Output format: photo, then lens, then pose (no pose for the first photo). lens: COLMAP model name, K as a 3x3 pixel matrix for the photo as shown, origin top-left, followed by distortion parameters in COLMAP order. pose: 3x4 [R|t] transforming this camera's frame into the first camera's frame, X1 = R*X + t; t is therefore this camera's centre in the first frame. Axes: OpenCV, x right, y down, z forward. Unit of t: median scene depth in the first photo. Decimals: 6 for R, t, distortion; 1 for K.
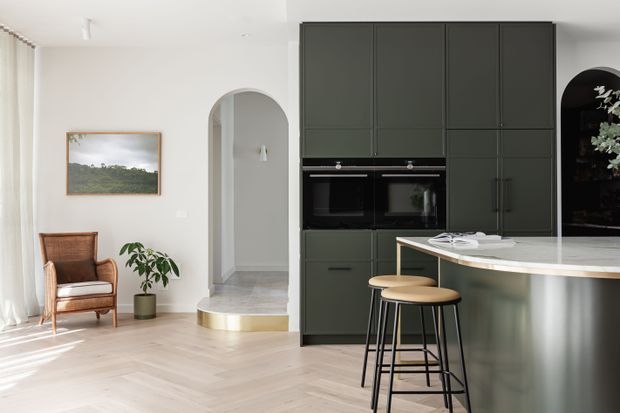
lens RADIAL K [[613.6, 0, 309.9], [0, 613.6, 208.1], [0, 0, 1]] dist [0.015292, 0.000000]
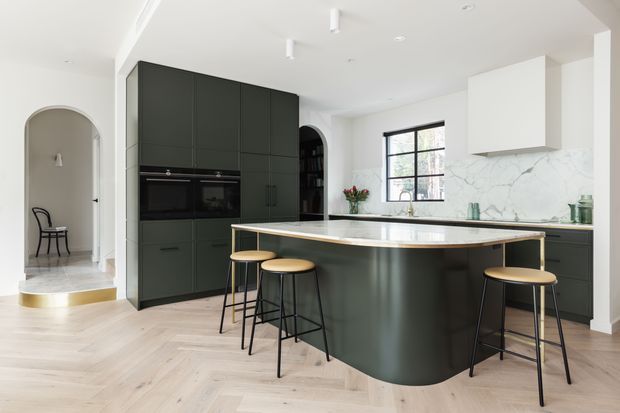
lens RADIAL K [[357.1, 0, 310.1], [0, 357.1, 201.1], [0, 0, 1]] dist [0.001459, -0.000499]
pose [[0.809811, 0.001834, 0.586688, -0.162184], [-0.000316, 0.999996, -0.002690, -0.004252], [-0.586691, 0.001993, 0.809808, 0.174082]]
